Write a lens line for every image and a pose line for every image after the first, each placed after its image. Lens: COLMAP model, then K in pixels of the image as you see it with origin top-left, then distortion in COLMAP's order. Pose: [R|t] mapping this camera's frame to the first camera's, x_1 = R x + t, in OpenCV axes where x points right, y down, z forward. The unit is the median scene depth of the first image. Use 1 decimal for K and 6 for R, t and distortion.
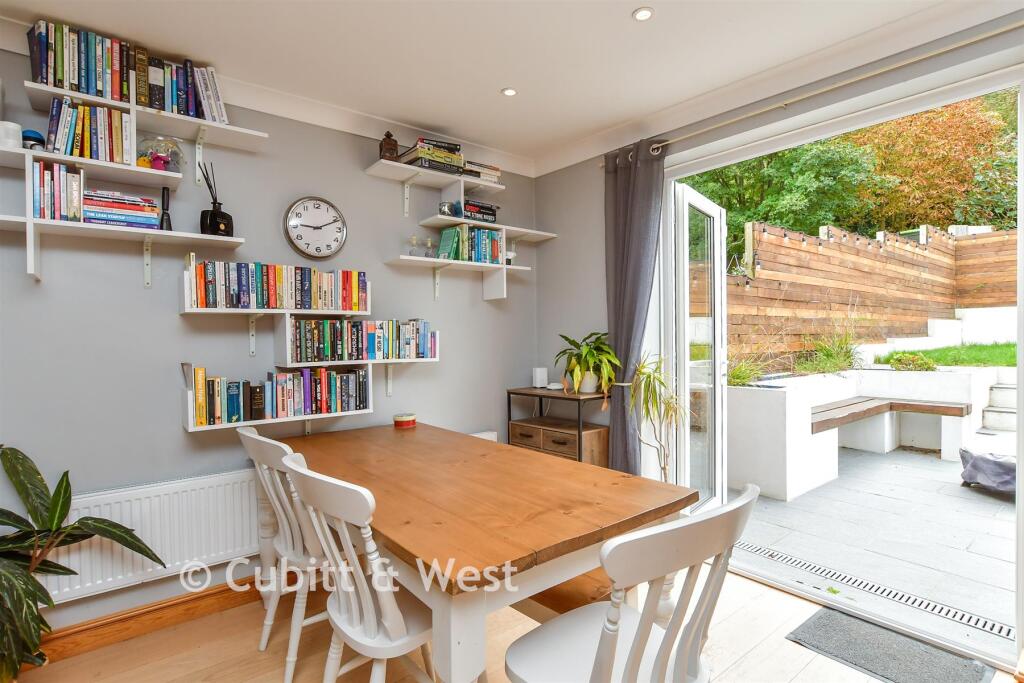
lens RADIAL K [[528.8, 0, 509.1], [0, 528.8, 339.3], [0, 0, 1]] dist [0.000248, -0.000386]
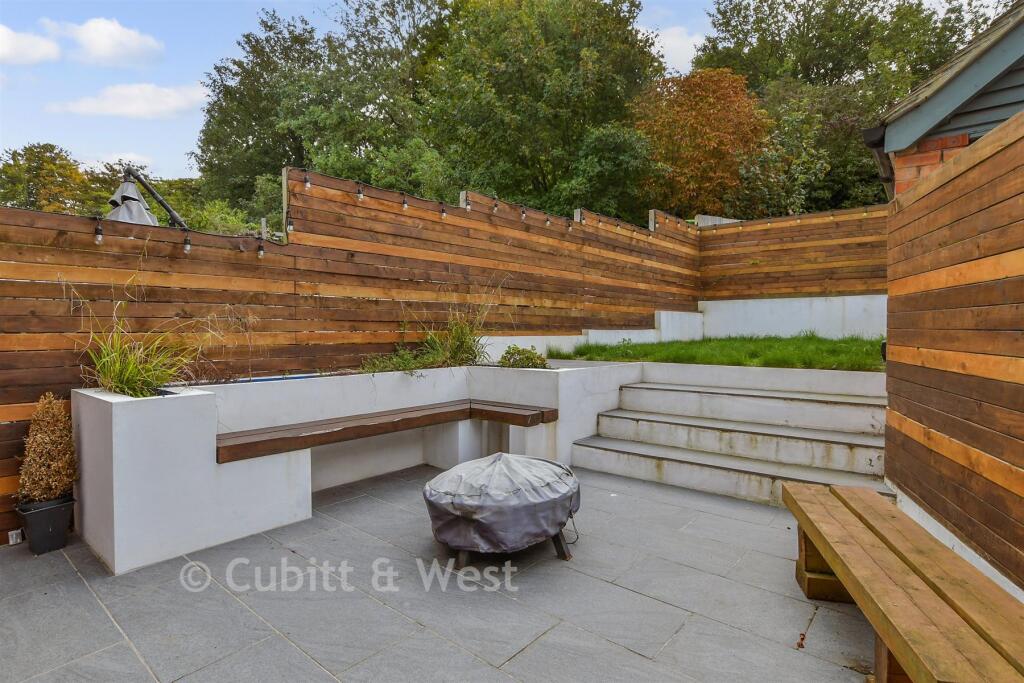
lens RADIAL K [[531.2, 0, 515.0], [0, 531.2, 343.7], [0, 0, 1]] dist [-0.009228, 0.001572]
pose [[0.981466, 0.007690, 0.191484, 0.370822], [-0.012322, 0.999659, 0.023010, 0.002175], [-0.191242, -0.024943, 0.981226, 0.122009]]
